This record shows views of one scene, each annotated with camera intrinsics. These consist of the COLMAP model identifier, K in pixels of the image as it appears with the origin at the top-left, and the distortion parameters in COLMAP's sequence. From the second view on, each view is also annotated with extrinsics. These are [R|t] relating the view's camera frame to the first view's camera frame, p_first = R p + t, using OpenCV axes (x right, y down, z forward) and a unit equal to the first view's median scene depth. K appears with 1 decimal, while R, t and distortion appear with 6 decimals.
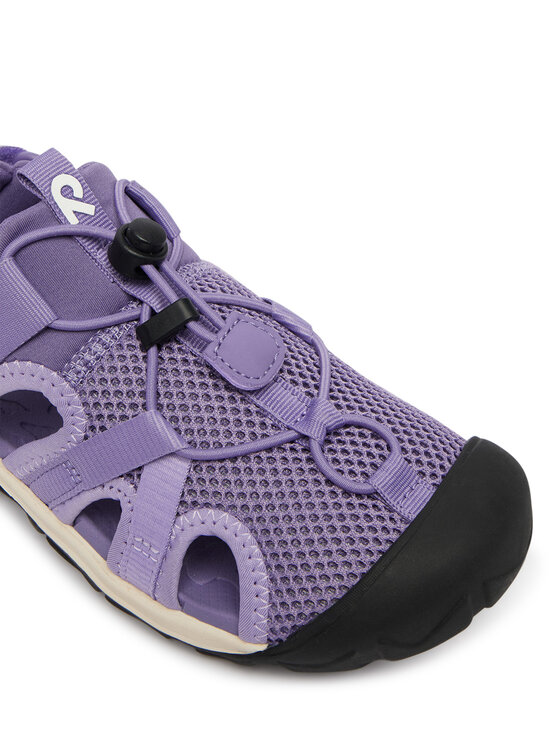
lens RADIAL K [[1254.6, 0, 280.0], [0, 1254.6, 373.0], [0, 0, 1]] dist [-0.047329, -0.015891]
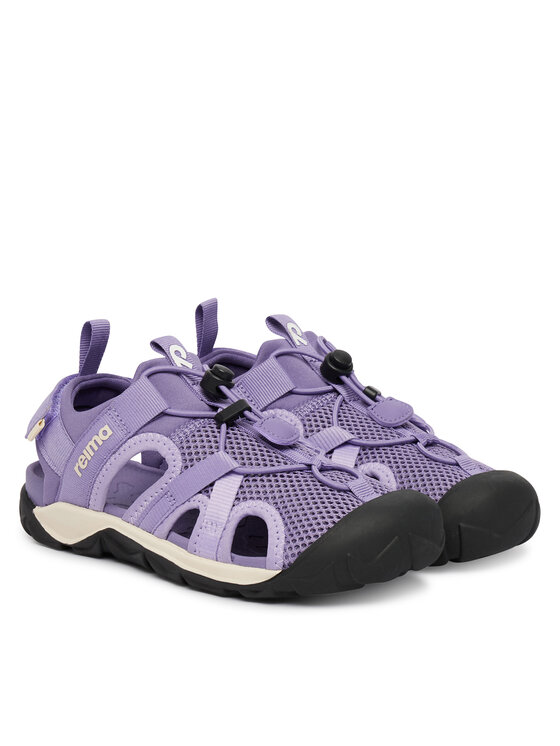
lens RADIAL K [[1822.3, 0, 280.0], [0, 1822.3, 373.0], [0, 0, 1]] dist [-0.085929, -0.173620]
pose [[0.999108, 0.031963, -0.027597, 0.044131], [-0.041151, 0.883629, -0.466376, 1.101015], [0.009479, 0.467096, 0.884156, -1.278238]]
